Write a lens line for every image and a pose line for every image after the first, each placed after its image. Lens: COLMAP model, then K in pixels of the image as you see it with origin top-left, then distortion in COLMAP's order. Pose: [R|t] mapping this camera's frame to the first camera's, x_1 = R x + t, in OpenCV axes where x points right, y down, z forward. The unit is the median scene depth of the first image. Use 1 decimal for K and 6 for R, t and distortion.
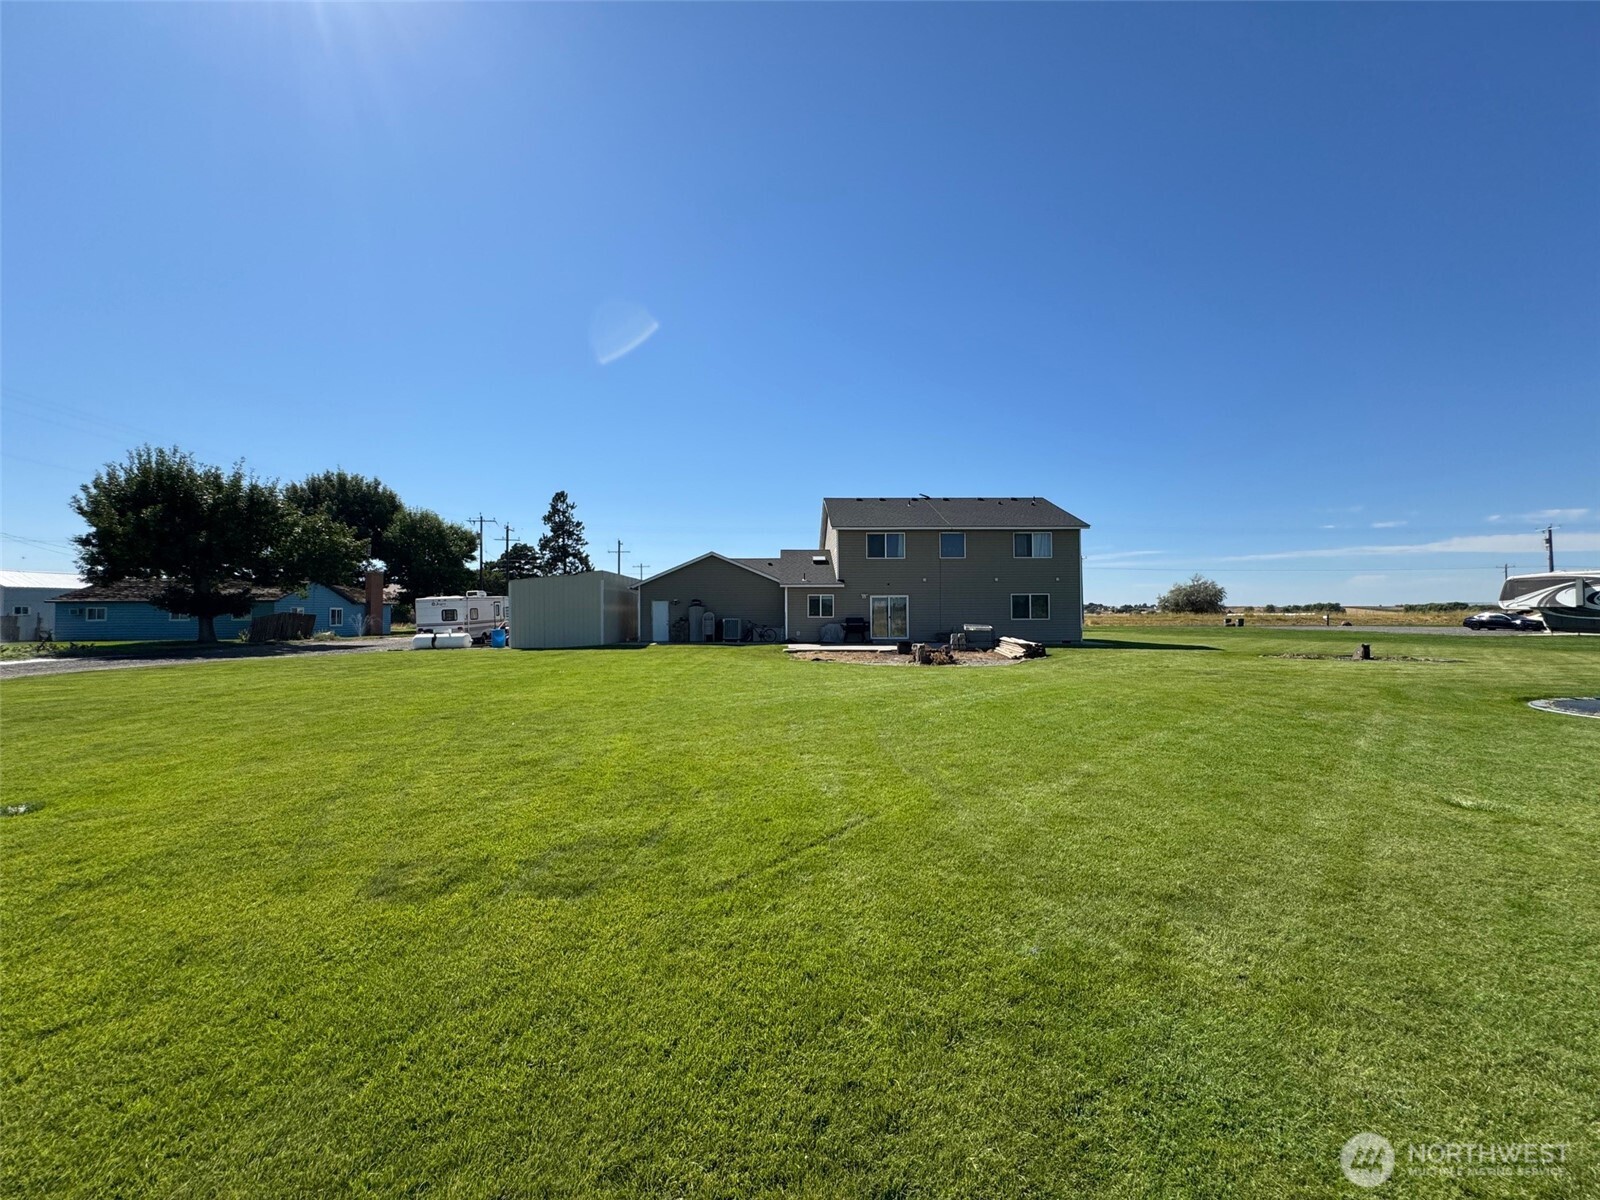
lens RADIAL K [[639.6, 0, 800.0], [0, 639.6, 600.0], [0, 0, 1]] dist [-0.002453, -0.000053]
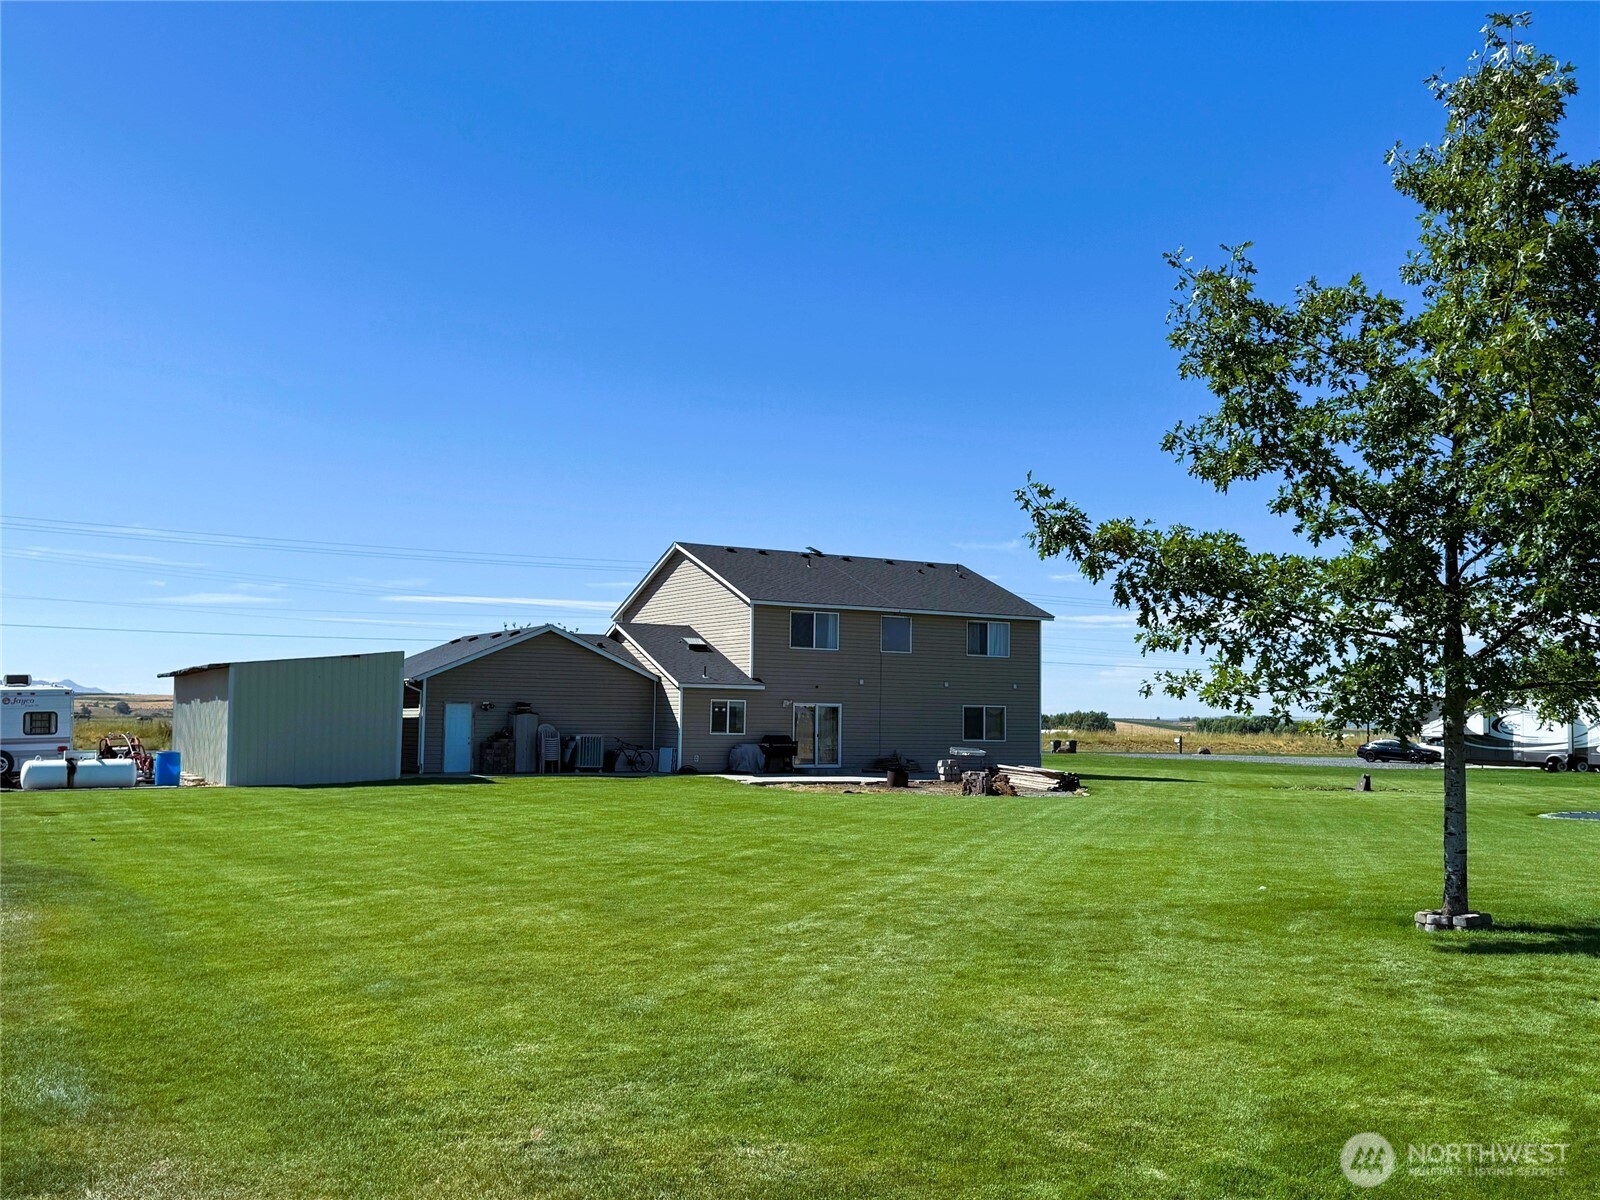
lens RADIAL K [[1520.4, 0, 800.0], [0, 1520.4, 600.0], [0, 0, 1]] dist [0.084206, 0.001357]
pose [[0.870885, 0.055466, 0.488346, -0.666829], [-0.027824, 0.997582, -0.063686, -0.013051], [-0.490698, 0.041875, 0.870323, -0.405297]]
